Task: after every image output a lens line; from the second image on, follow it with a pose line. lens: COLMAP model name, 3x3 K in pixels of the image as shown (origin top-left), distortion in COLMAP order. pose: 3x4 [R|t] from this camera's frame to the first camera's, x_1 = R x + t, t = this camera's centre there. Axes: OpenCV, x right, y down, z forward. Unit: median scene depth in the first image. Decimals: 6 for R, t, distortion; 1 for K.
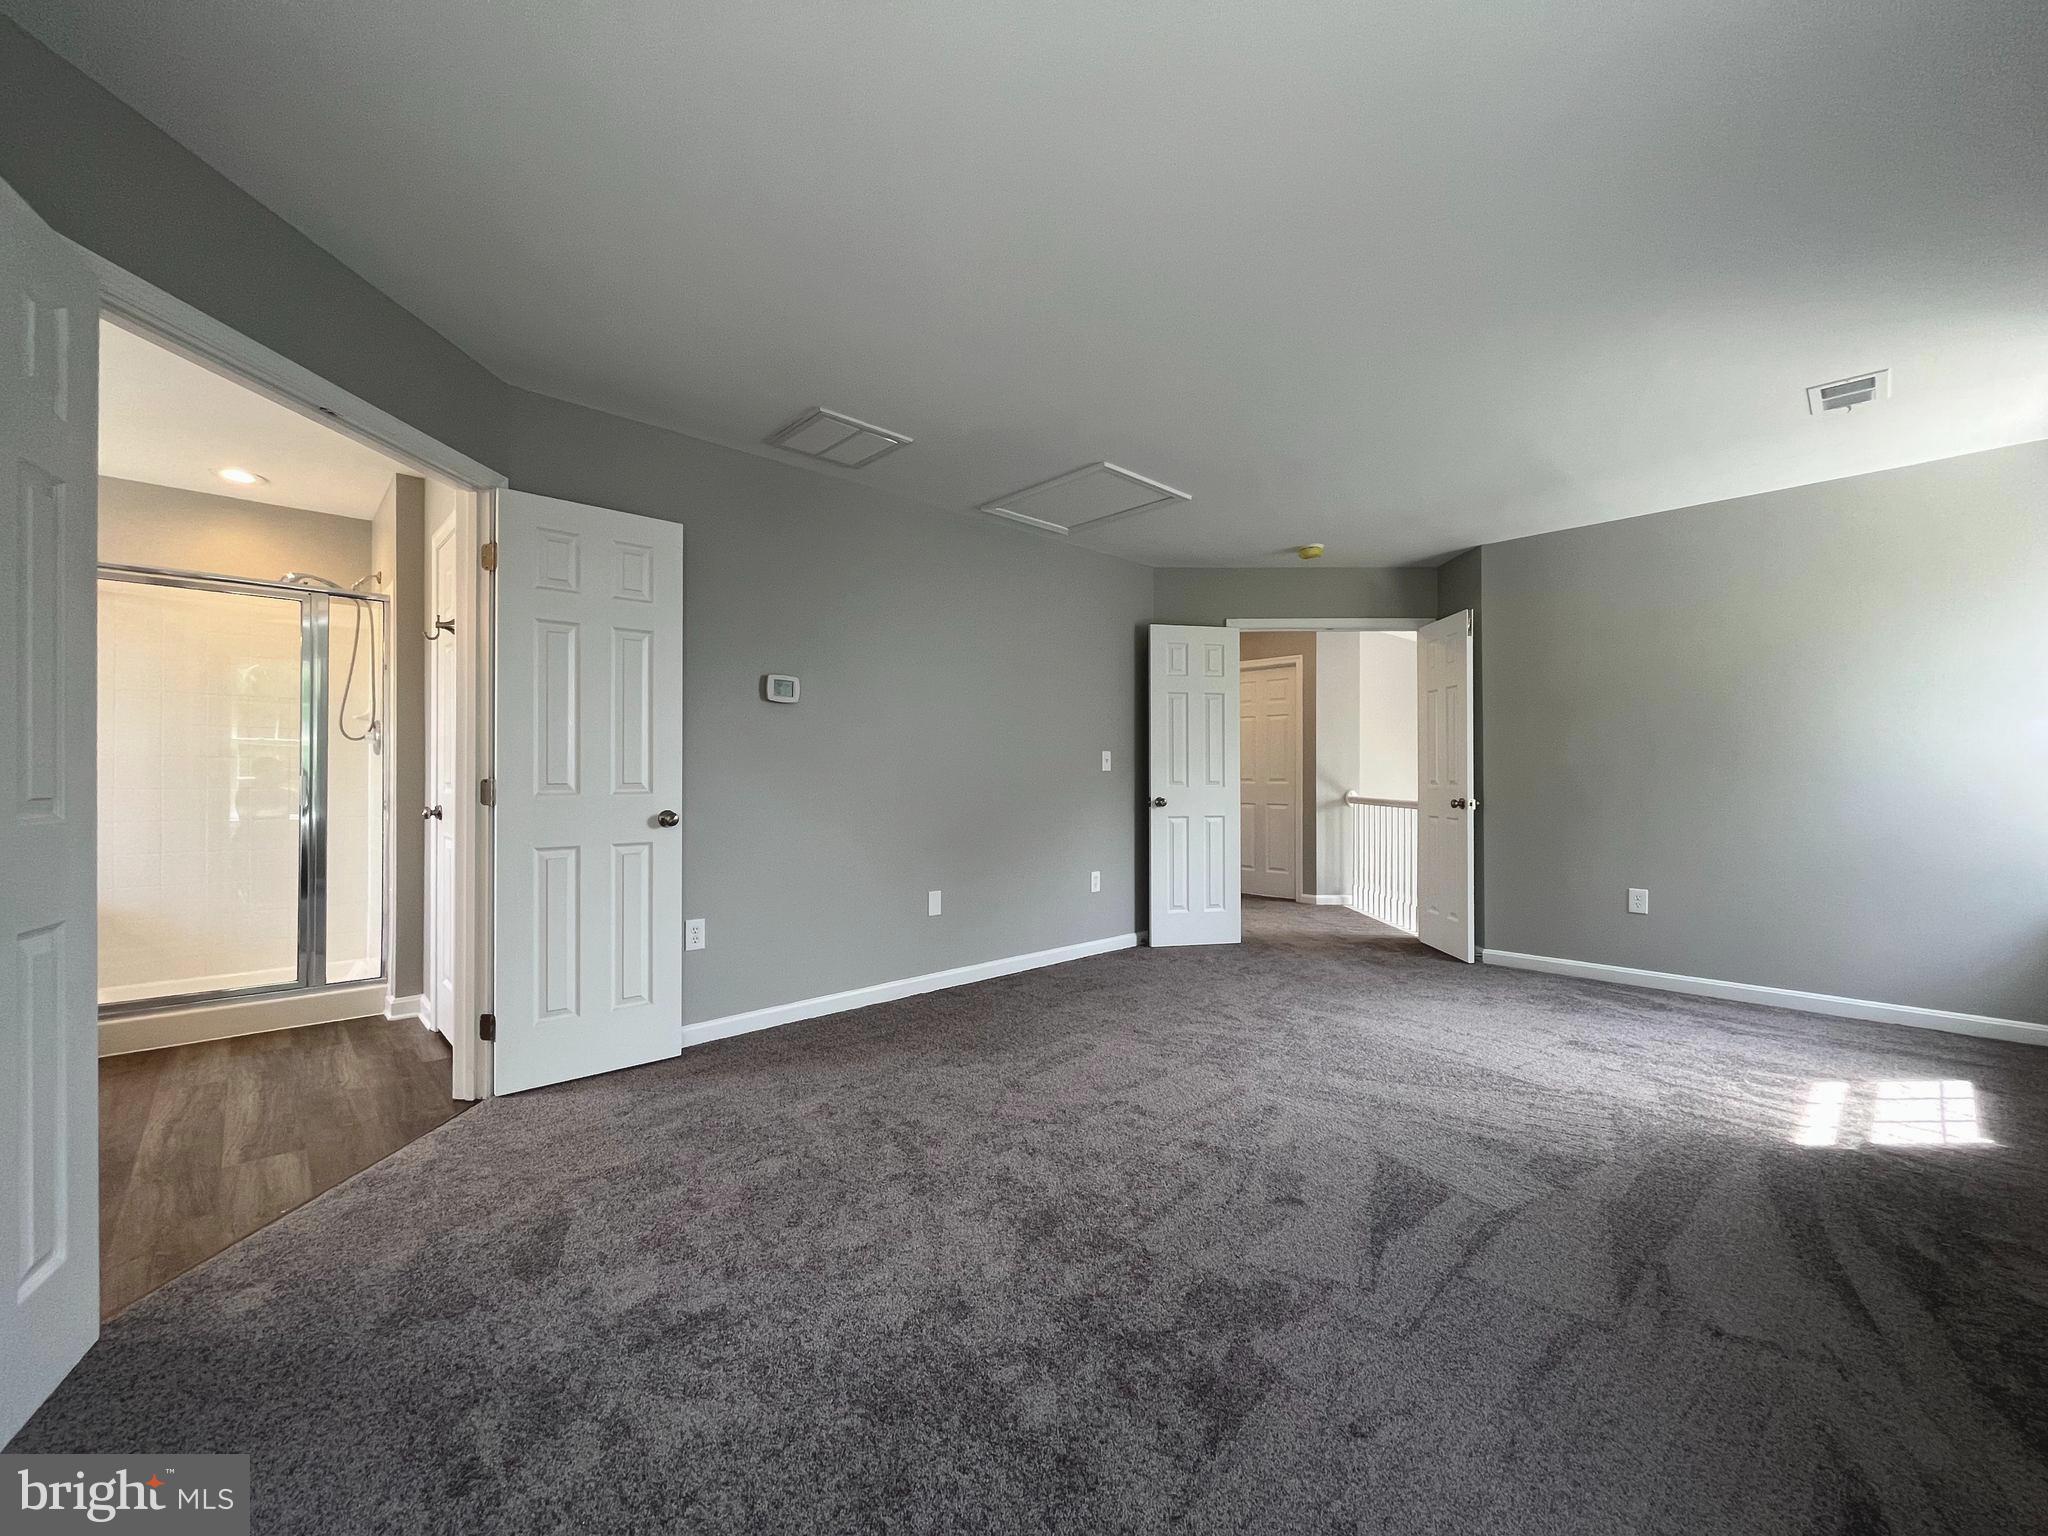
lens RADIAL K [[818.0, 0, 1015.1], [0, 818.0, 772.2], [0, 0, 1]] dist [-0.002802, -0.000608]
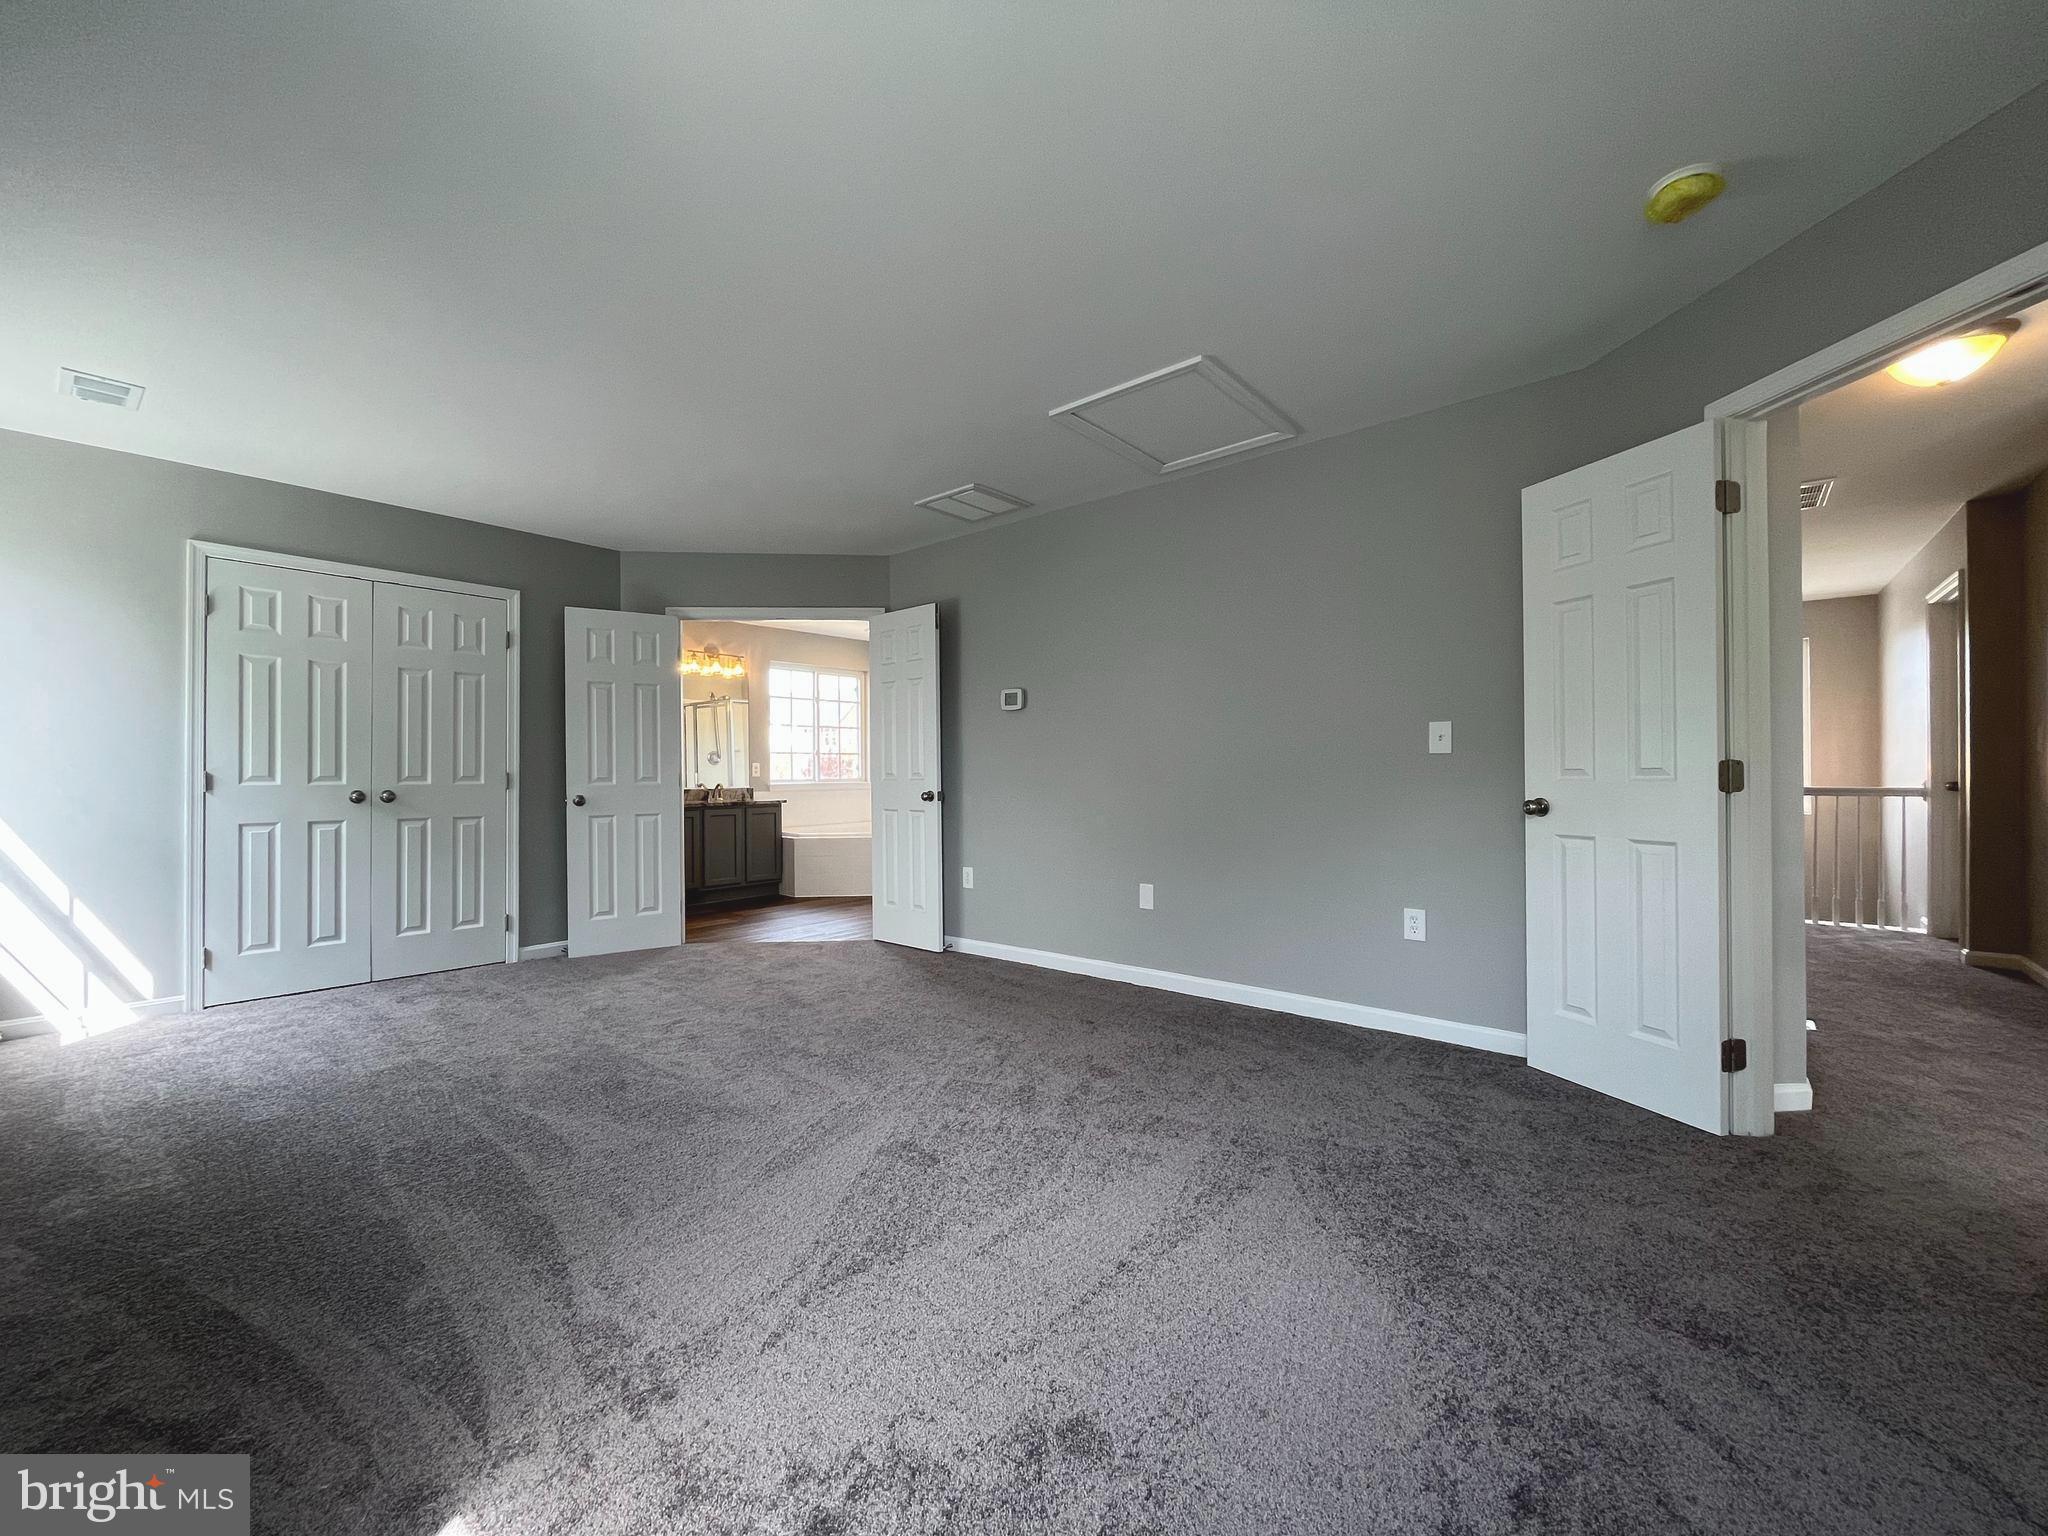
lens RADIAL K [[808.0, 0, 1012.1], [0, 808.0, 770.1], [0, 0, 1]] dist [-0.010991, -0.000086]
pose [[0.100684, -0.012633, -0.994838, 0.950811], [0.006856, 0.999904, -0.012003, 0.022866], [0.994895, -0.005612, 0.100761, 0.839717]]
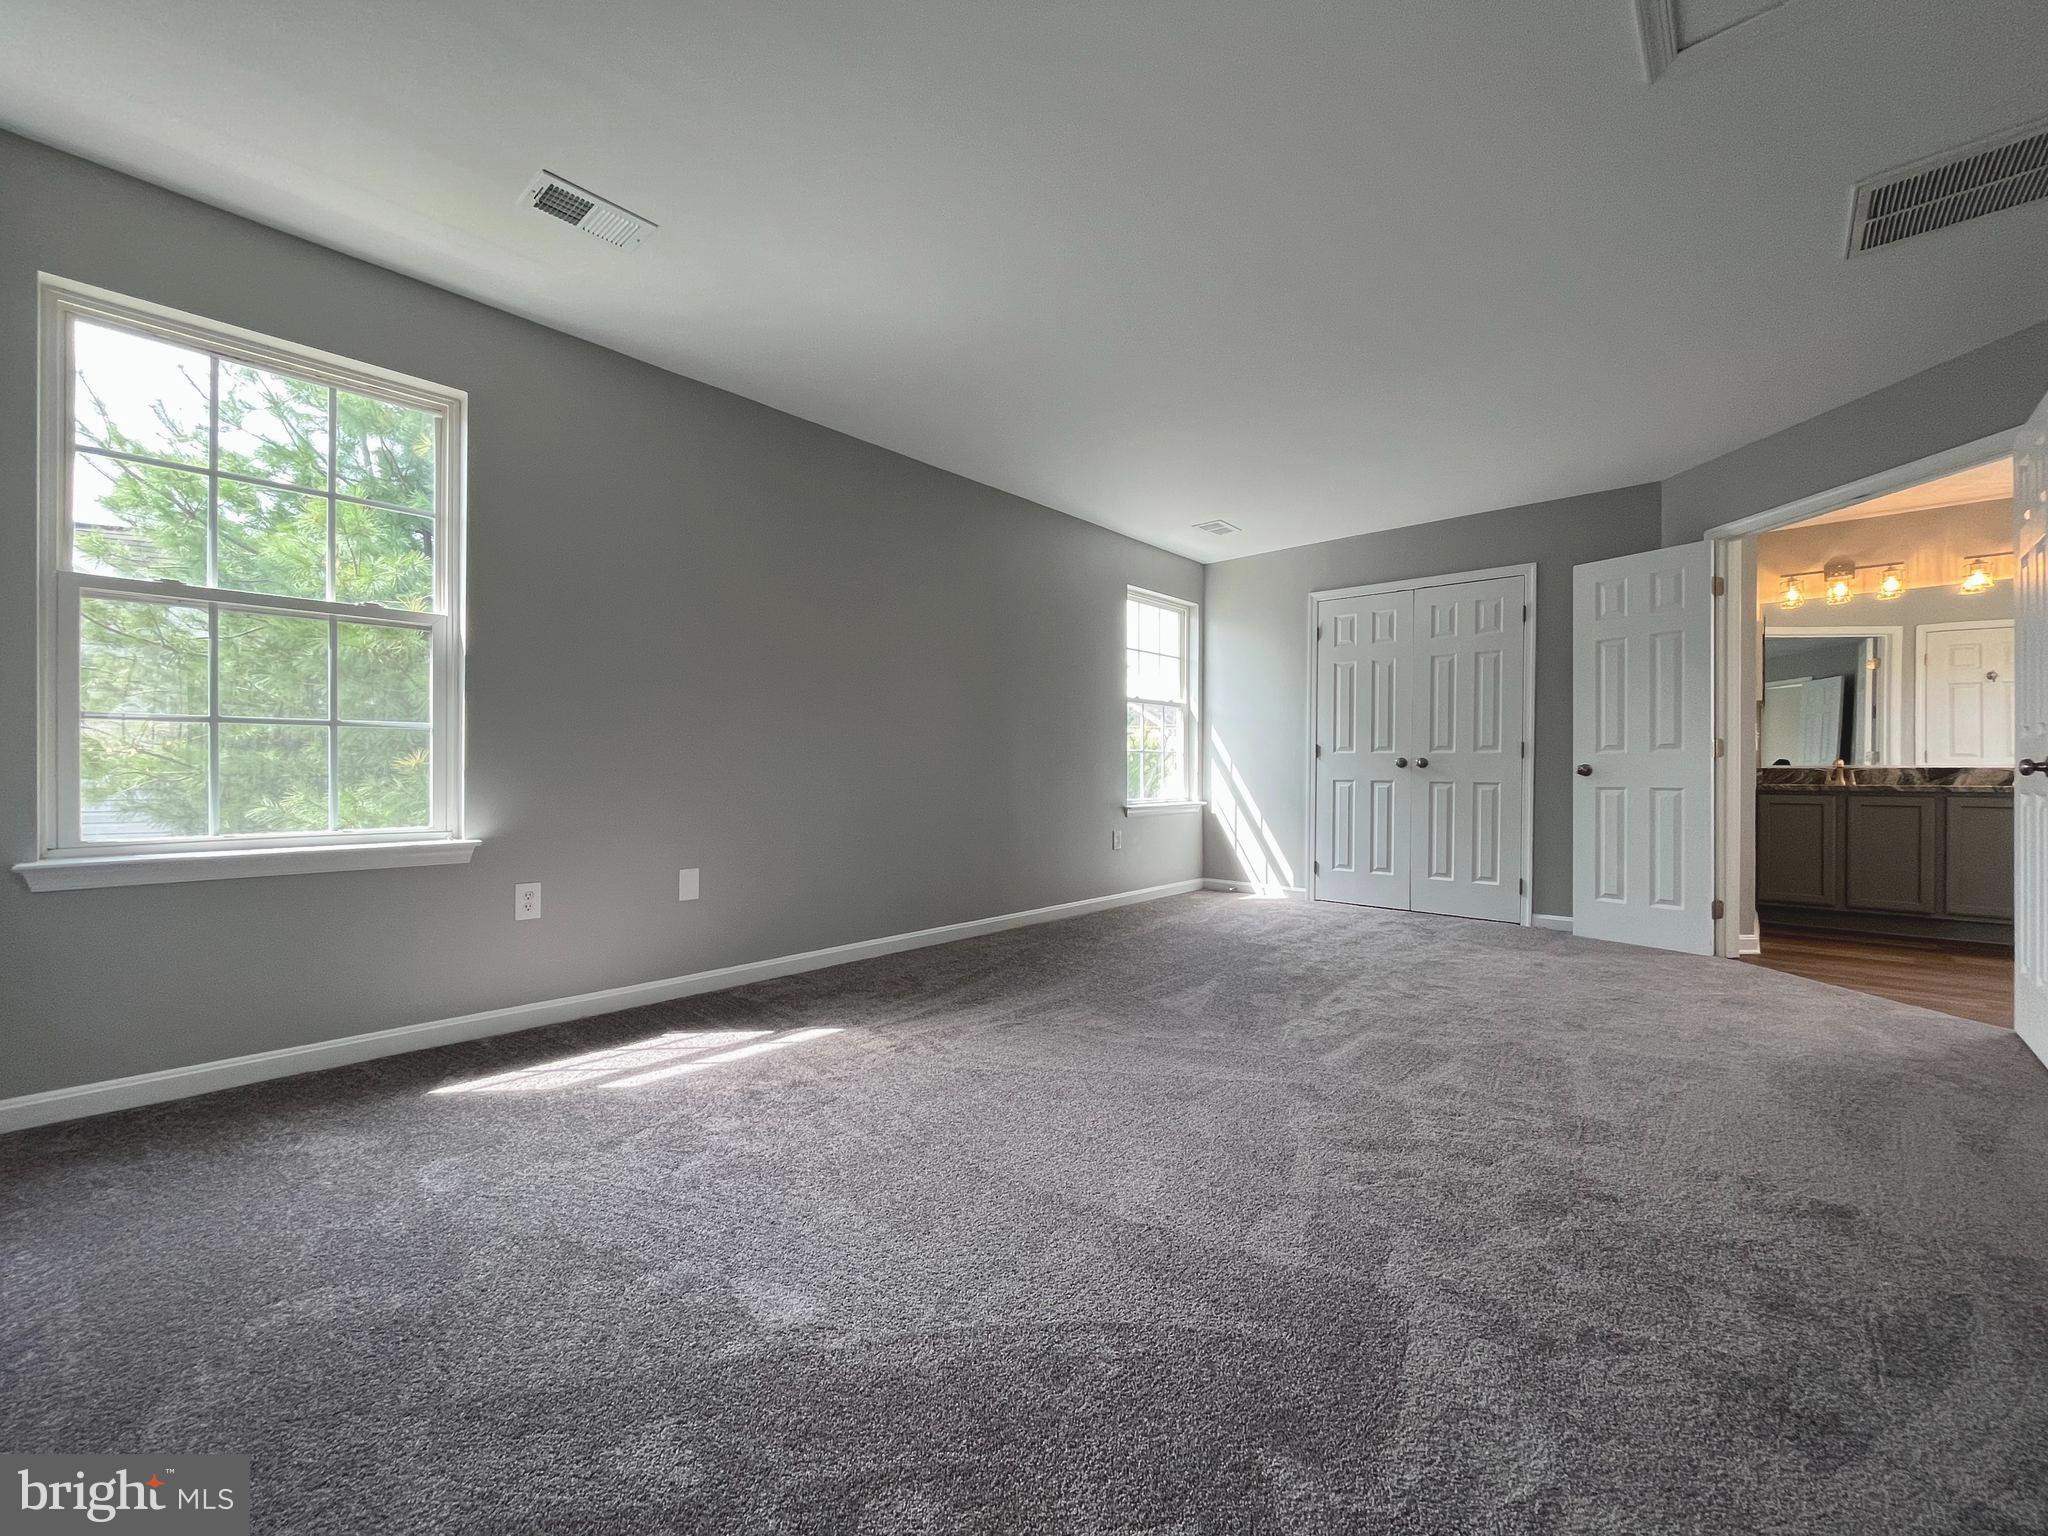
lens RADIAL K [[836.6, 0, 1060.1], [0, 836.6, 767.0], [0, 0, 1]] dist [0.011819, -0.000180]
pose [[-0.994610, -0.011772, -0.103012, 0.512019], [-0.011272, 0.999922, -0.005437, 0.061802], [0.103067, -0.004247, -0.994665, 1.444561]]
